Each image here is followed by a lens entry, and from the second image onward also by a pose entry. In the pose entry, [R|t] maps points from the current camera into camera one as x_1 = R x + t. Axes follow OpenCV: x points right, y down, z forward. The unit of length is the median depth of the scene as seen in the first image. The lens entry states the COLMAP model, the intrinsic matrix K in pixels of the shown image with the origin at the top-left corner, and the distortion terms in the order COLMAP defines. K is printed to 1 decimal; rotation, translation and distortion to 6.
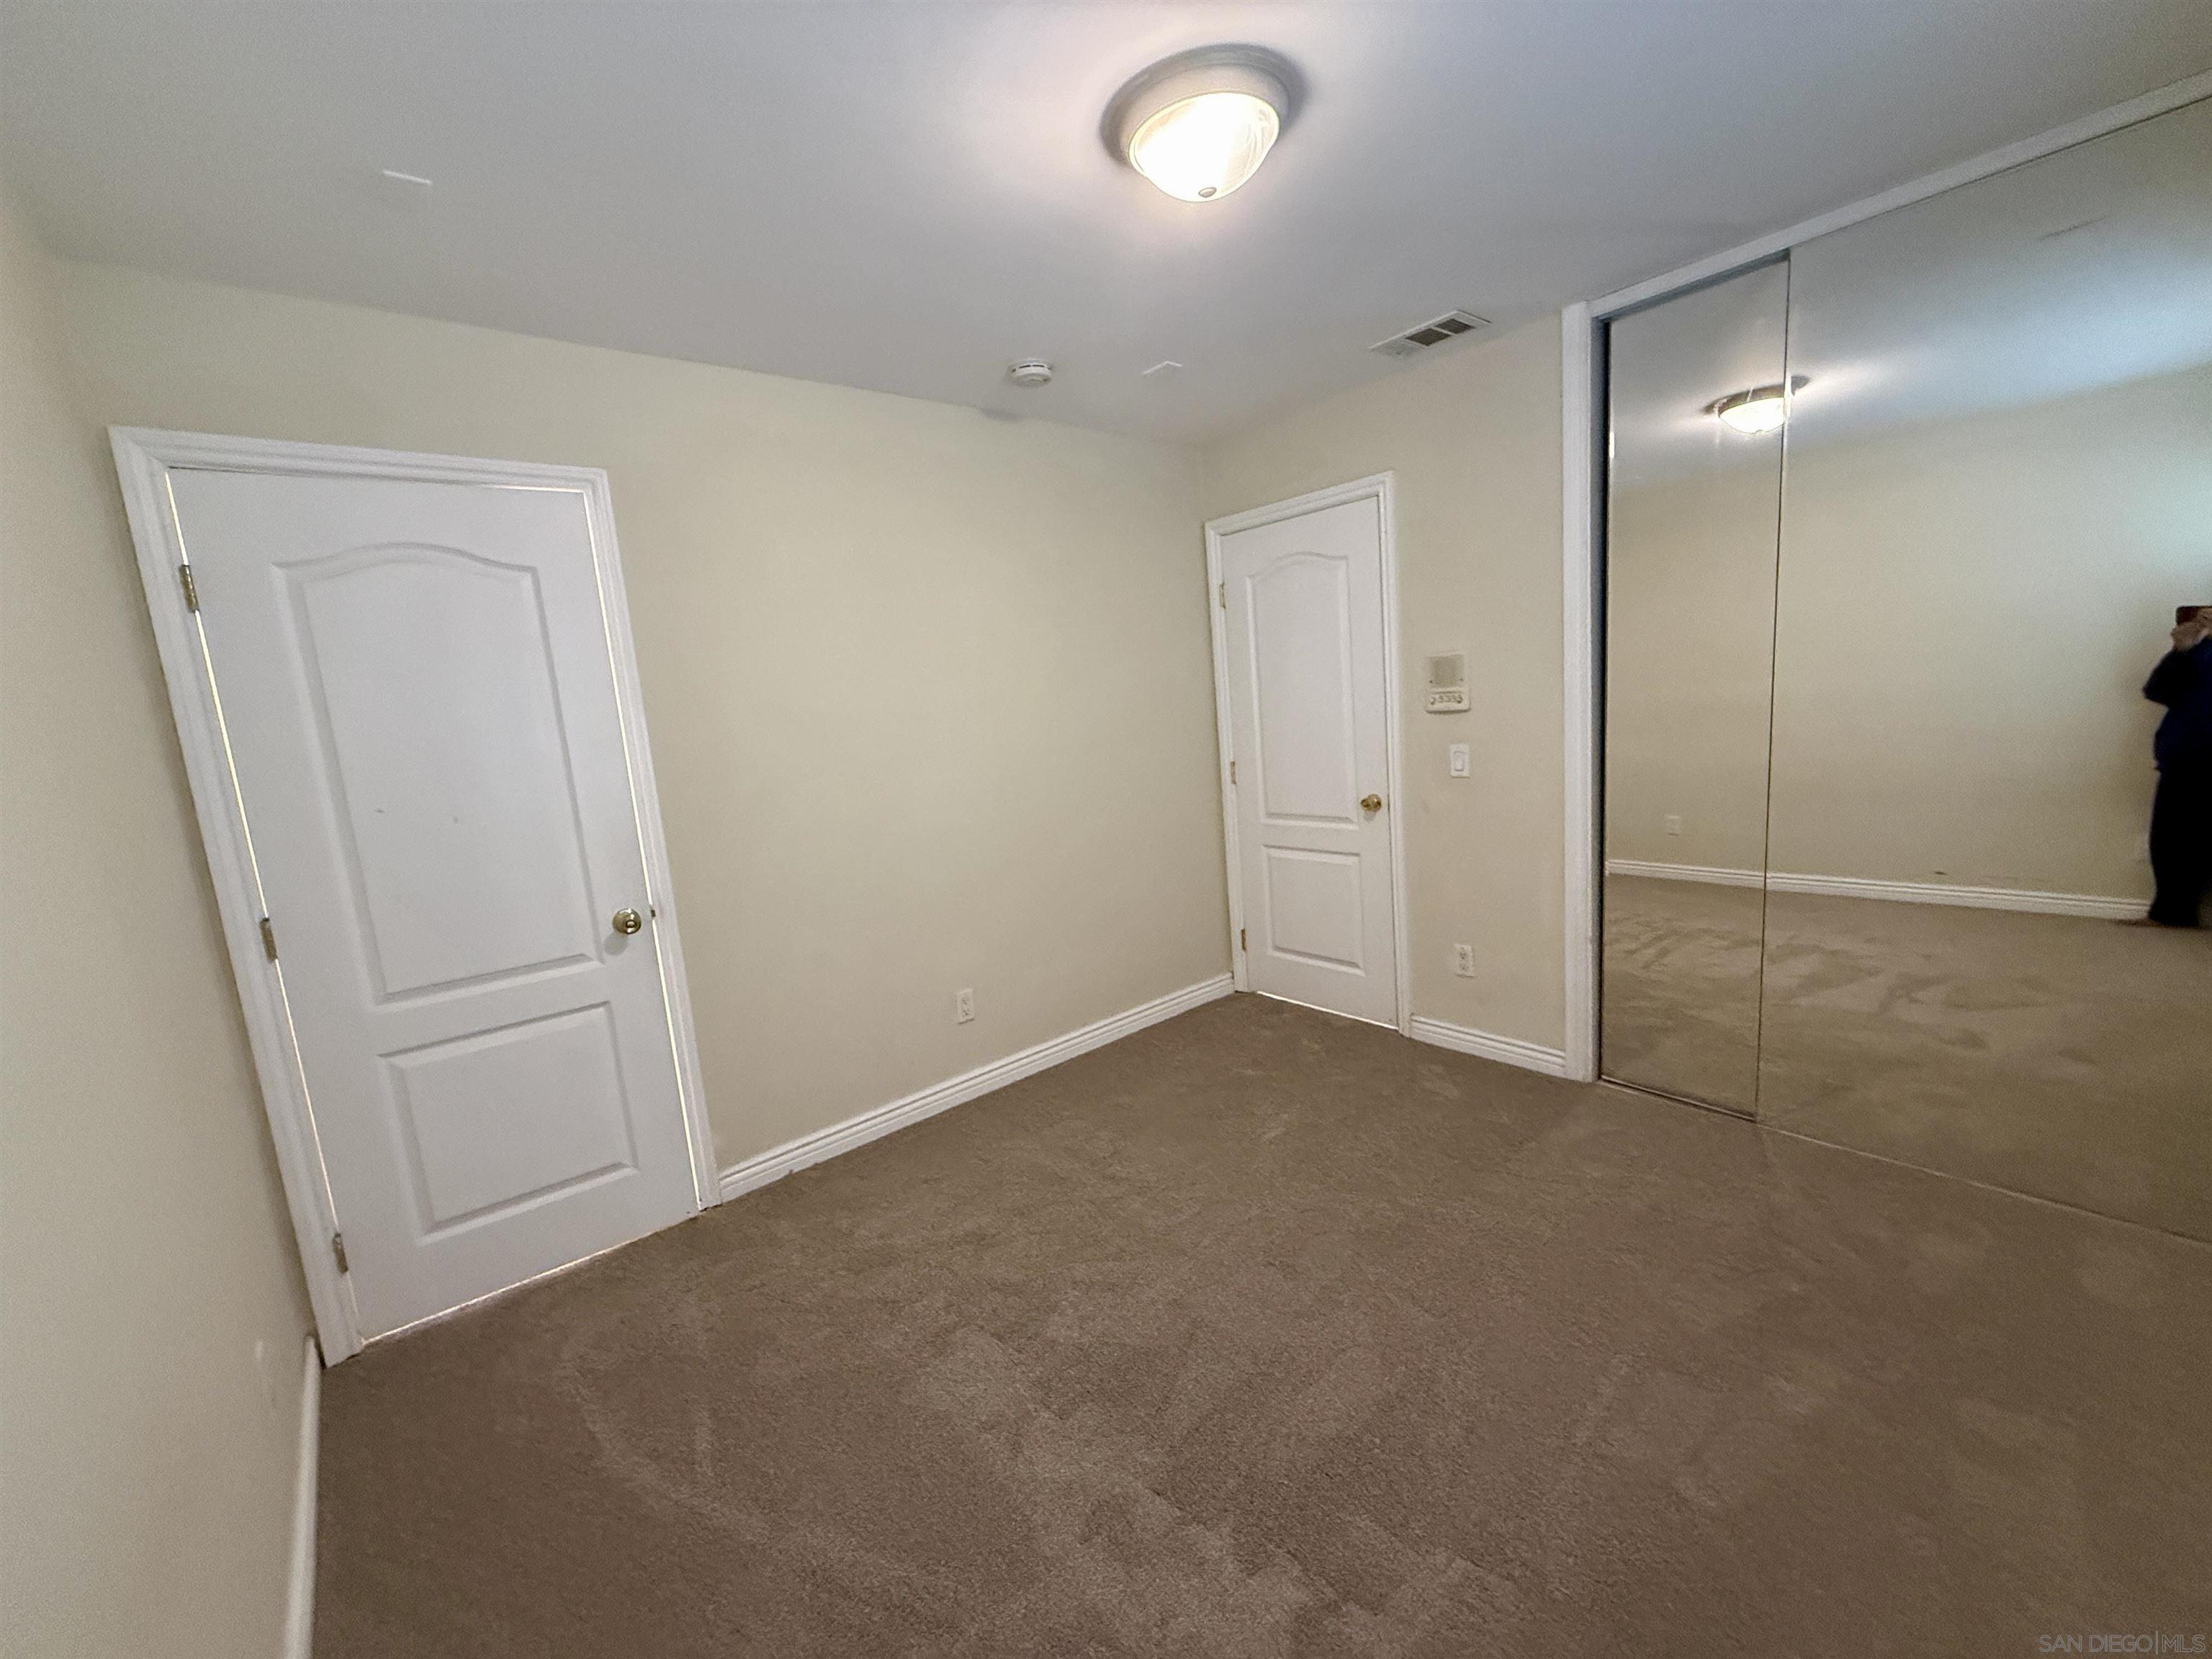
lens RADIAL K [[879.5, 0, 1100.7], [0, 879.5, 826.9], [0, 0, 1]] dist [-0.000726, 0.000869]
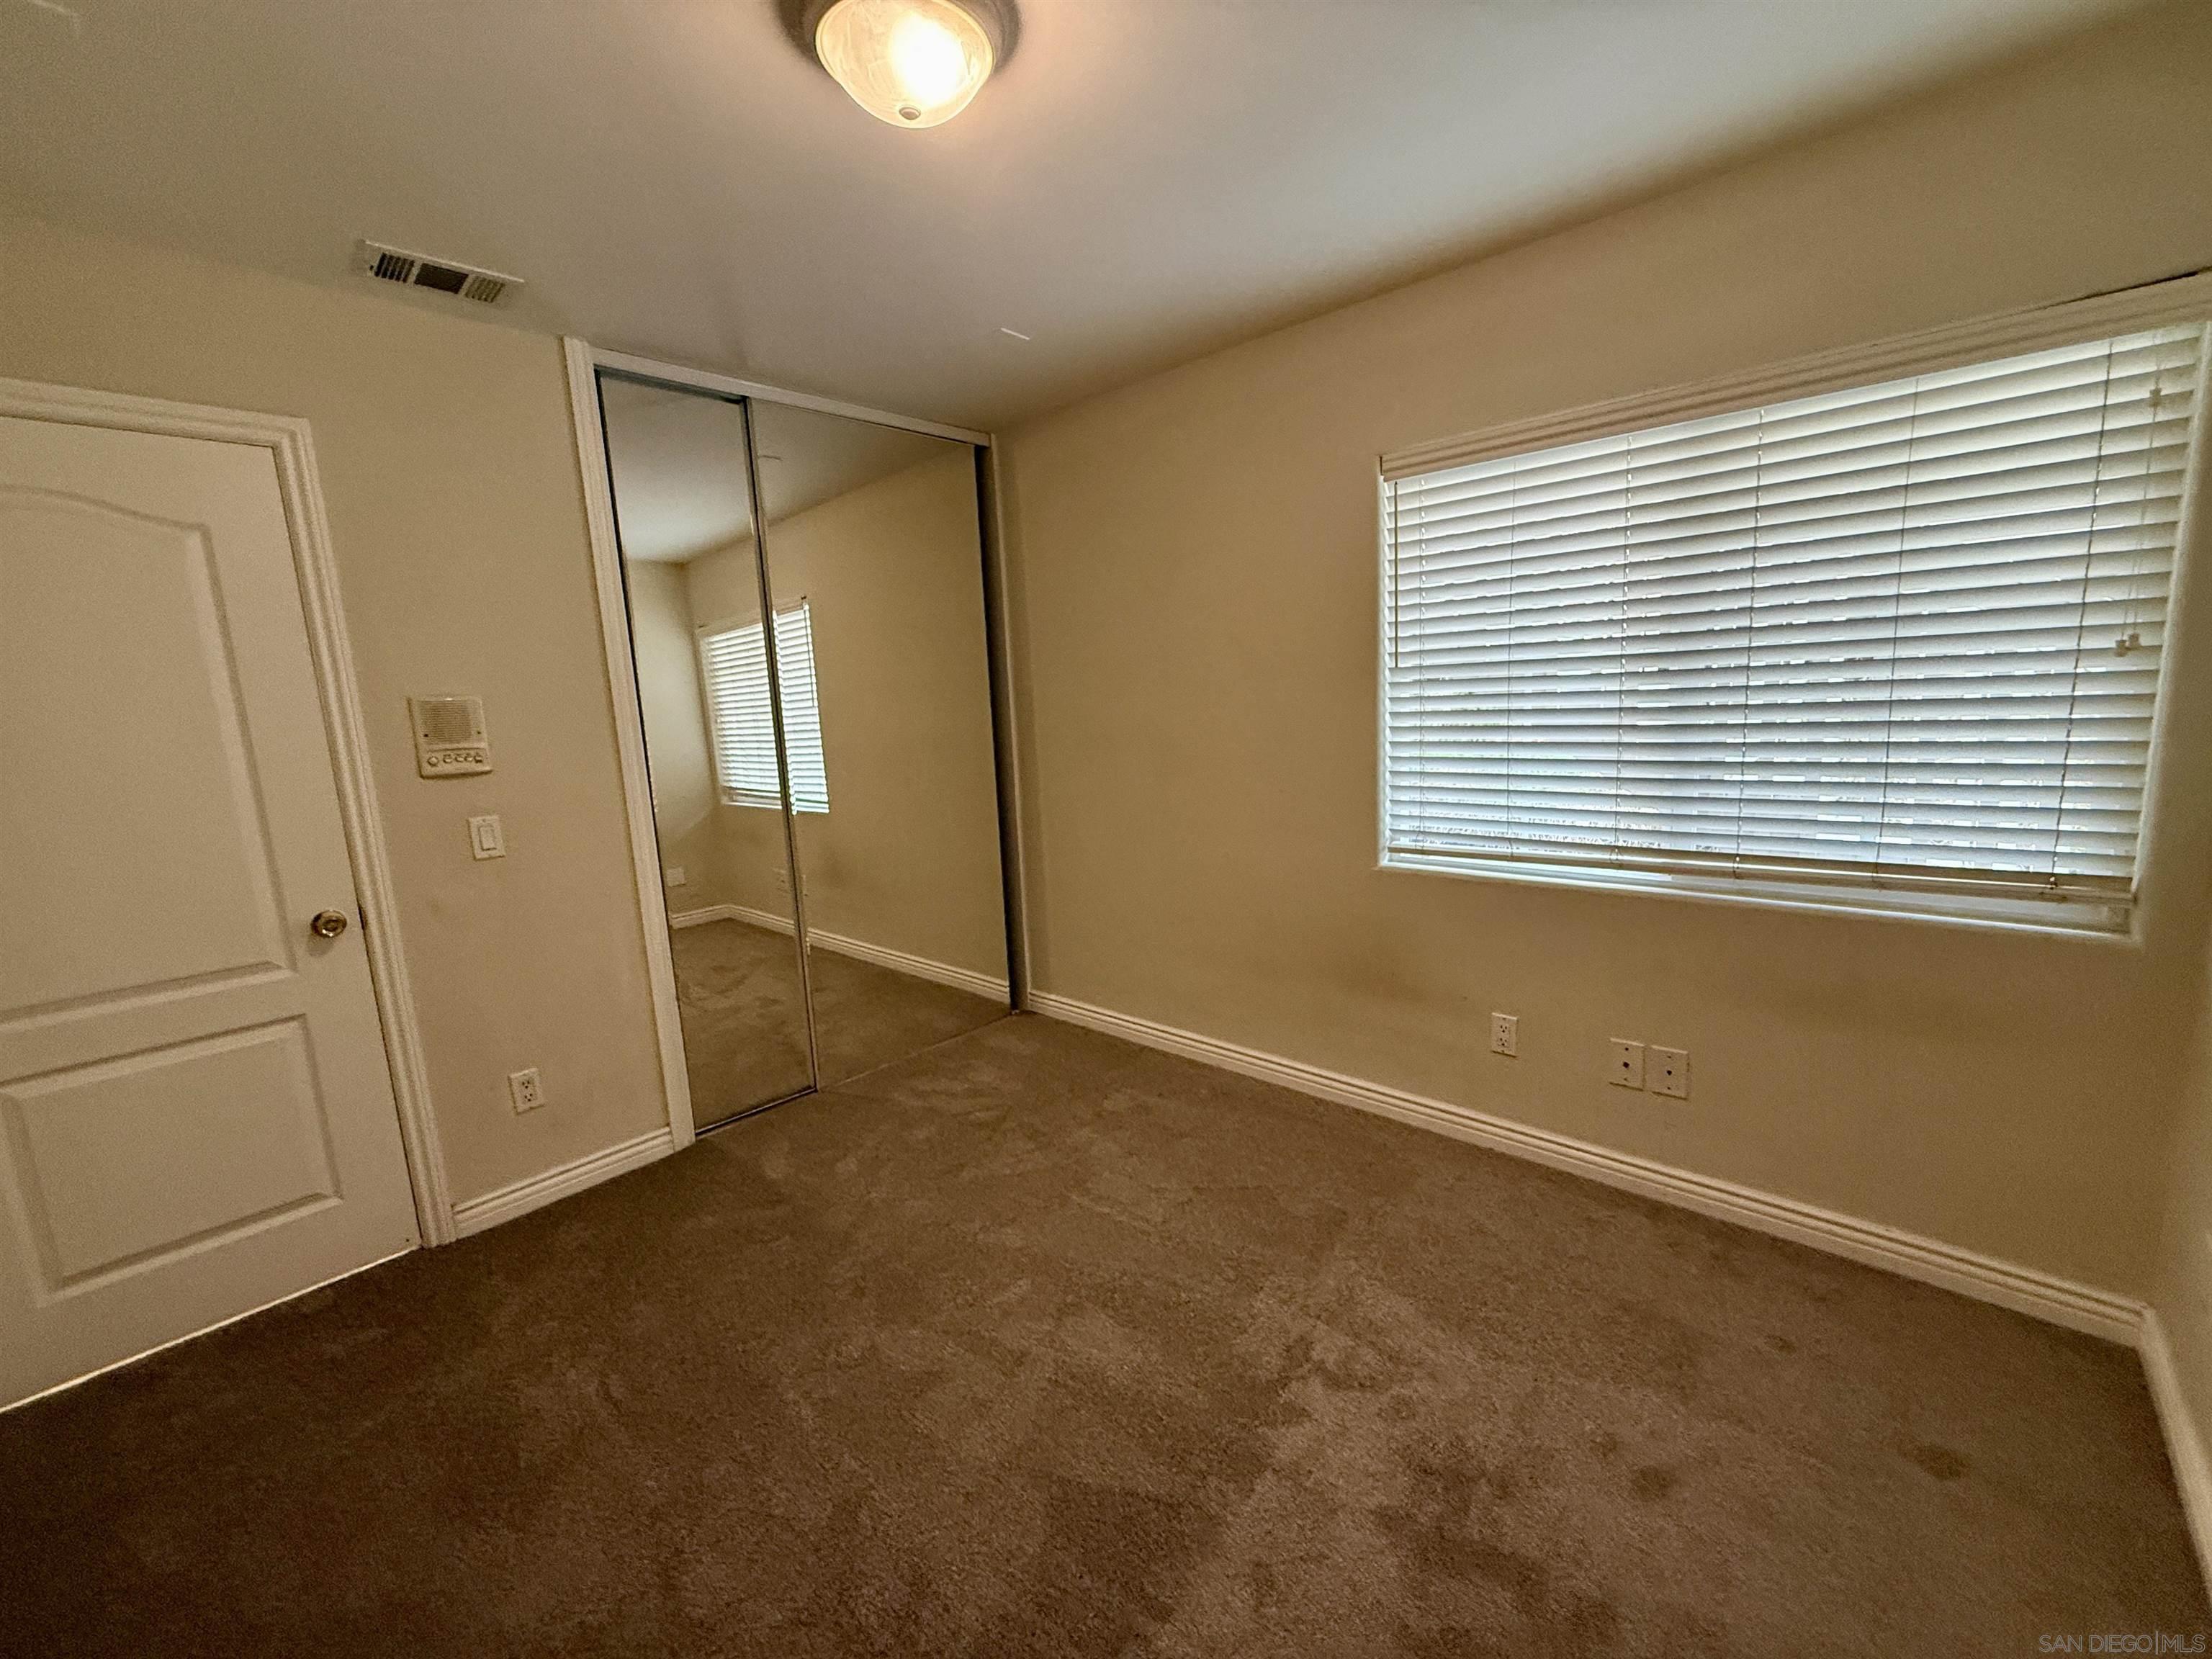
lens RADIAL K [[879.5, 0, 1109.5], [0, 879.5, 816.3], [0, 0, 1]] dist [-0.000726, 0.000869]
pose [[-0.119242, -0.056090, 0.991280, -0.418915], [0.201094, 0.976346, 0.079435, -0.044086], [-0.972287, 0.208812, -0.105142, 0.543072]]
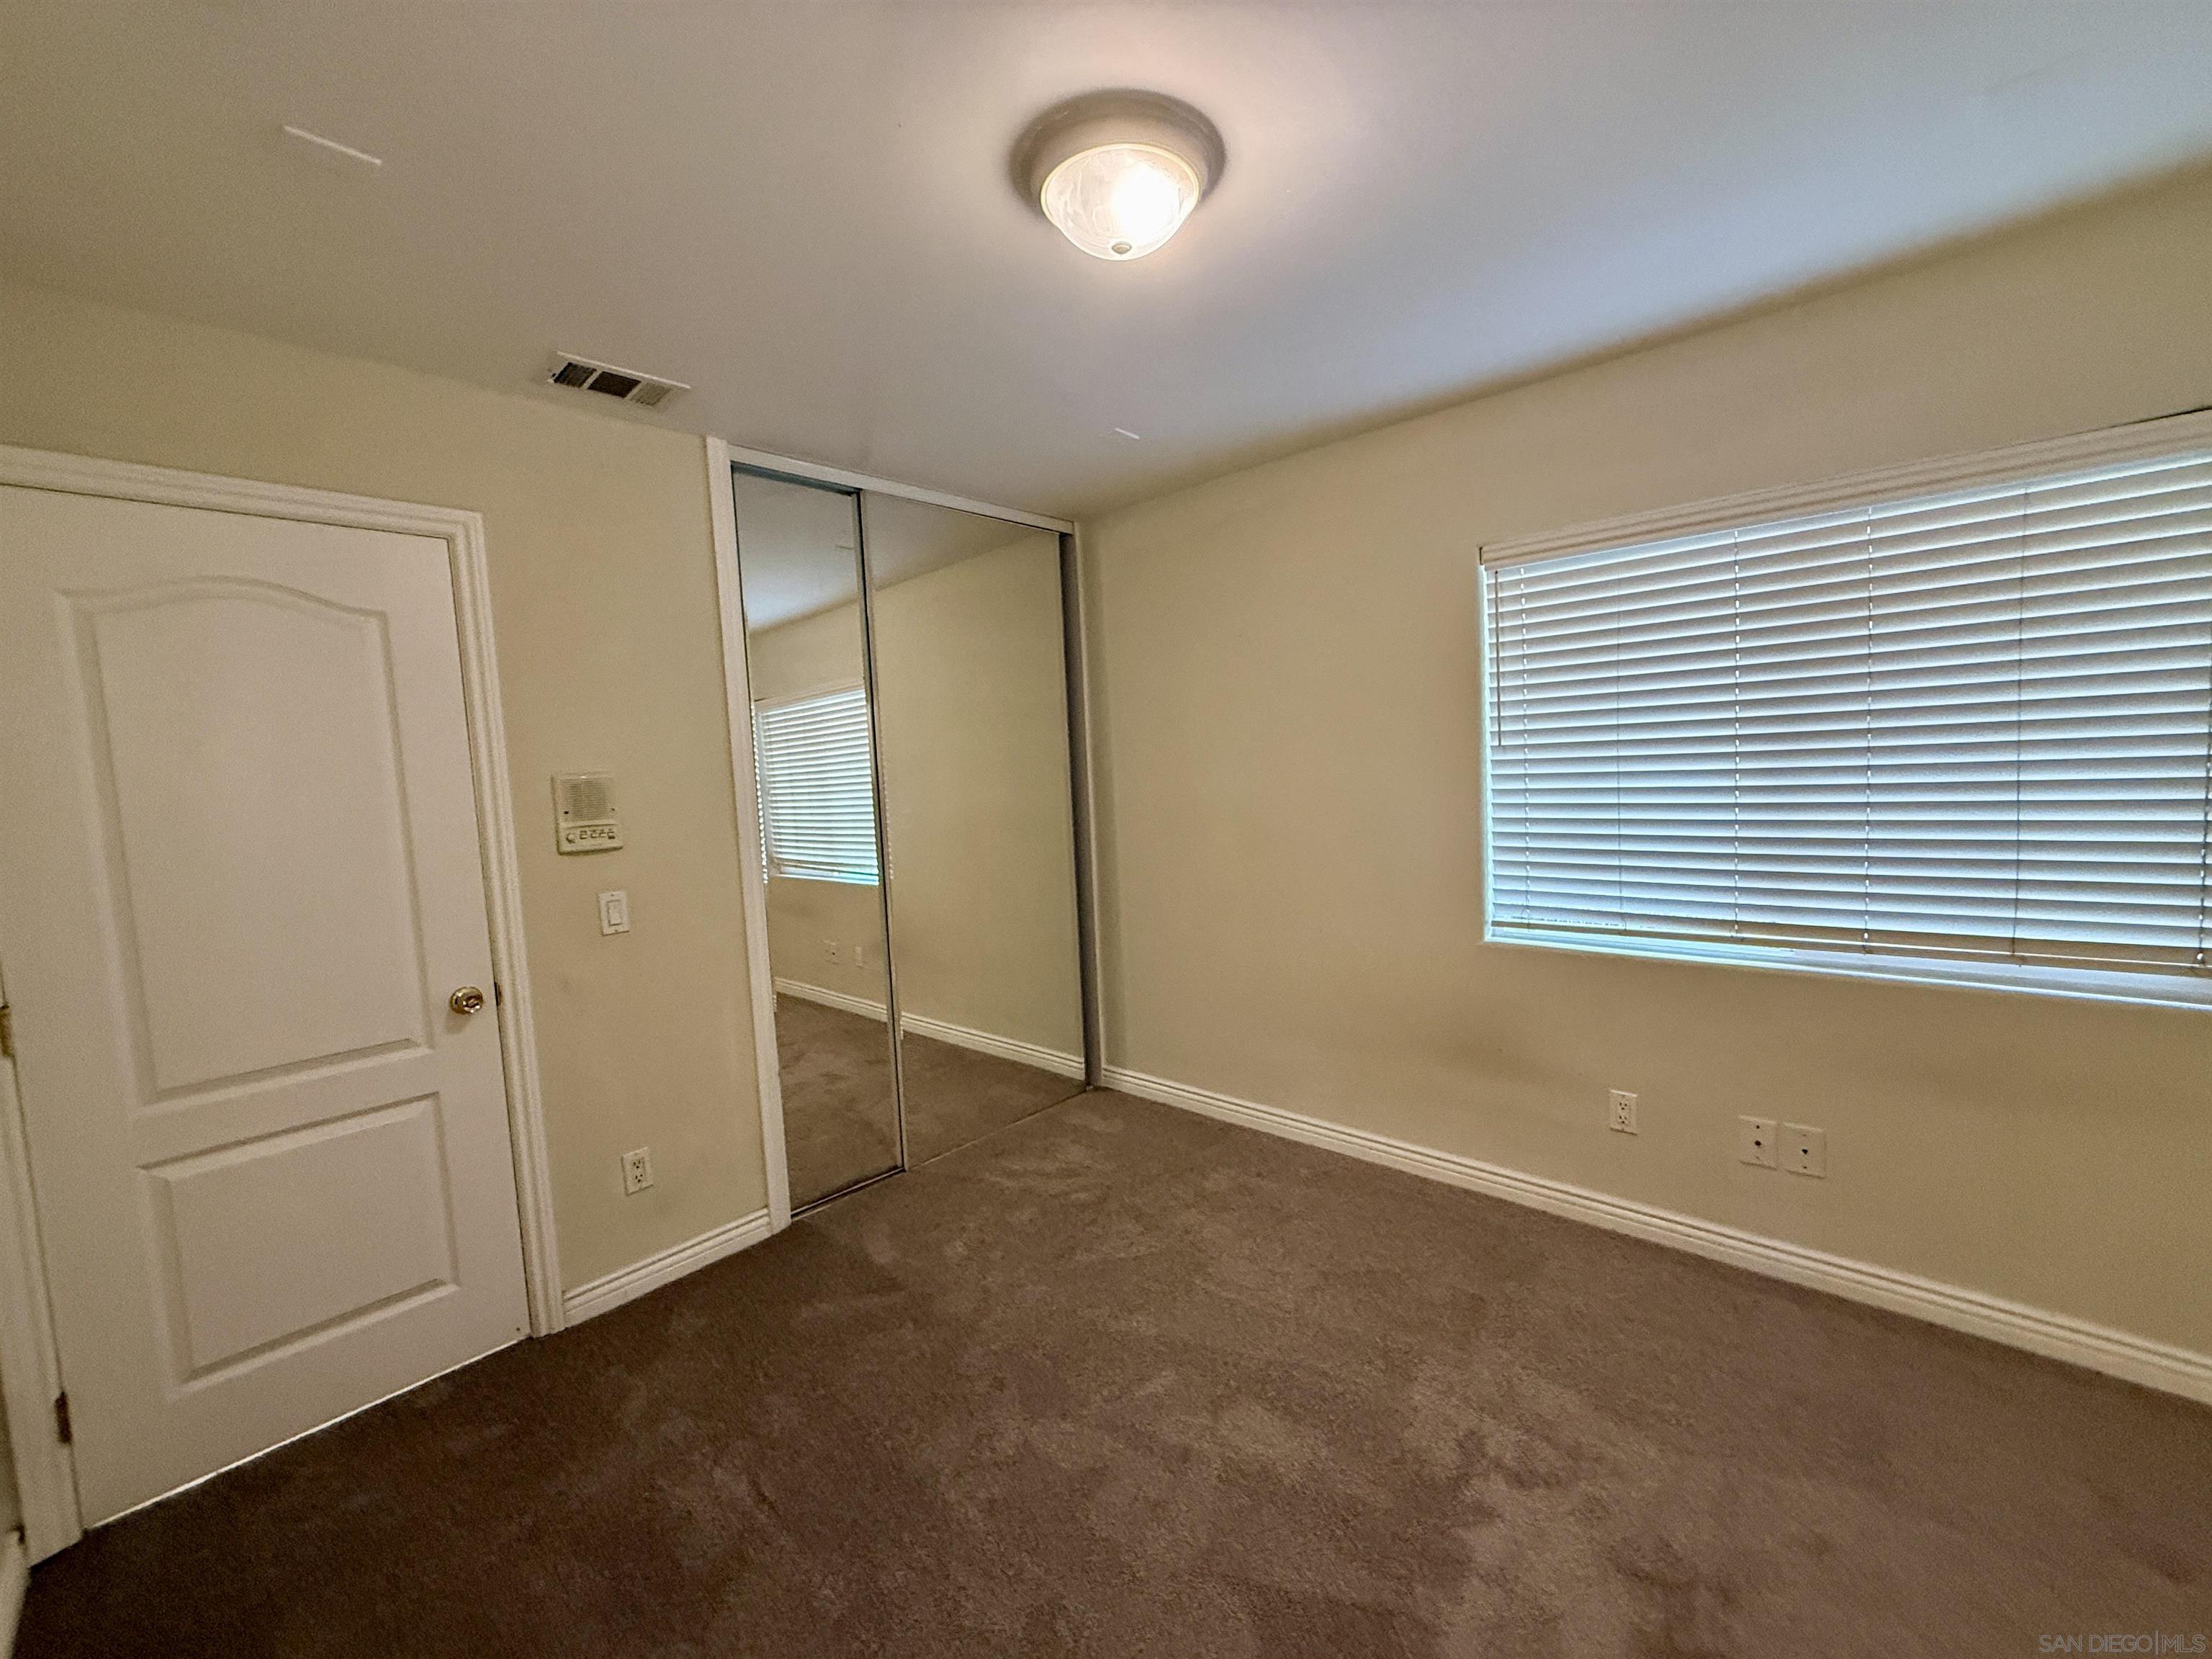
lens RADIAL K [[879.5, 0, 1109.1], [0, 879.5, 815.7], [0, 0, 1]] dist [-0.000726, 0.000869]
pose [[-0.124047, 0.022939, 0.992011, -0.418700], [0.200318, 0.979728, 0.002393, -0.072838], [-0.971846, 0.199015, -0.126127, 0.651898]]
